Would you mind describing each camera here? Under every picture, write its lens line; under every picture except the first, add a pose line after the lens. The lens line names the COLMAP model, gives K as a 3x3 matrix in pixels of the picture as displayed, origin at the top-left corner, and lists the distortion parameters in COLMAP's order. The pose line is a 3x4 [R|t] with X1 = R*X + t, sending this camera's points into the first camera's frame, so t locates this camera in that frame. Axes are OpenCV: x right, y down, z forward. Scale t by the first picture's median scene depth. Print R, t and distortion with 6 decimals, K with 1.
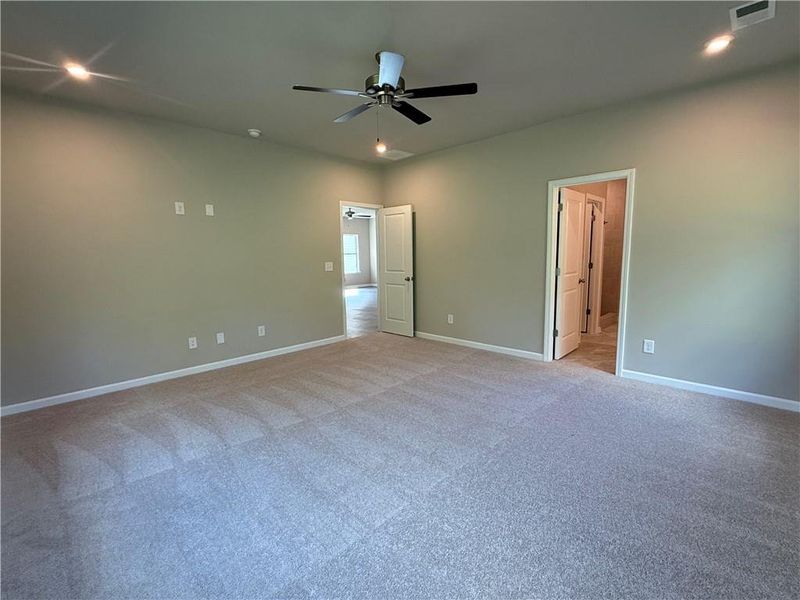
lens RADIAL K [[369.8, 0, 410.3], [0, 369.8, 296.3], [0, 0, 1]] dist [-0.000006, 0.000282]
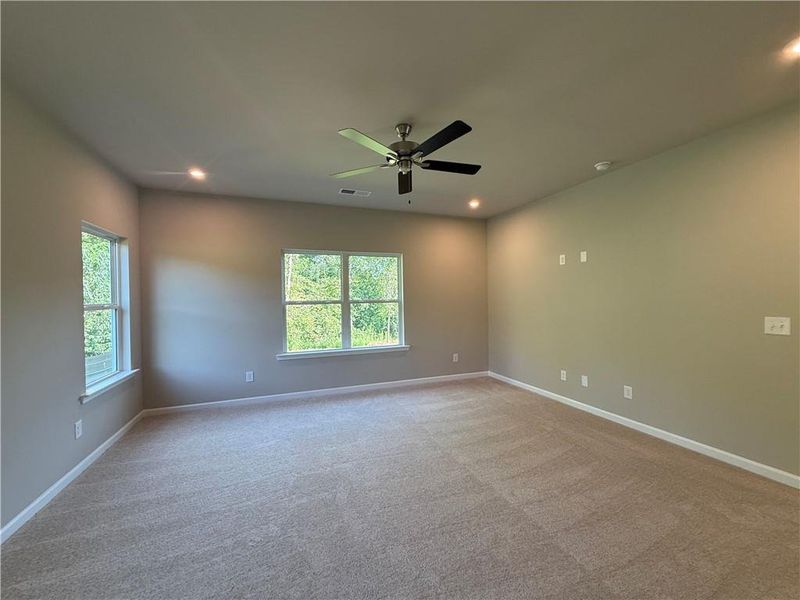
lens RADIAL K [[320.0, 0, 400.5], [0, 320.0, 299.4], [0, 0, 1]] dist [-0.000183, -0.000052]
pose [[-0.424201, 0.024247, -0.905243, 0.533805], [-0.091319, 0.993400, 0.069401, -0.134566], [0.900952, 0.112106, -0.419187, 0.973498]]
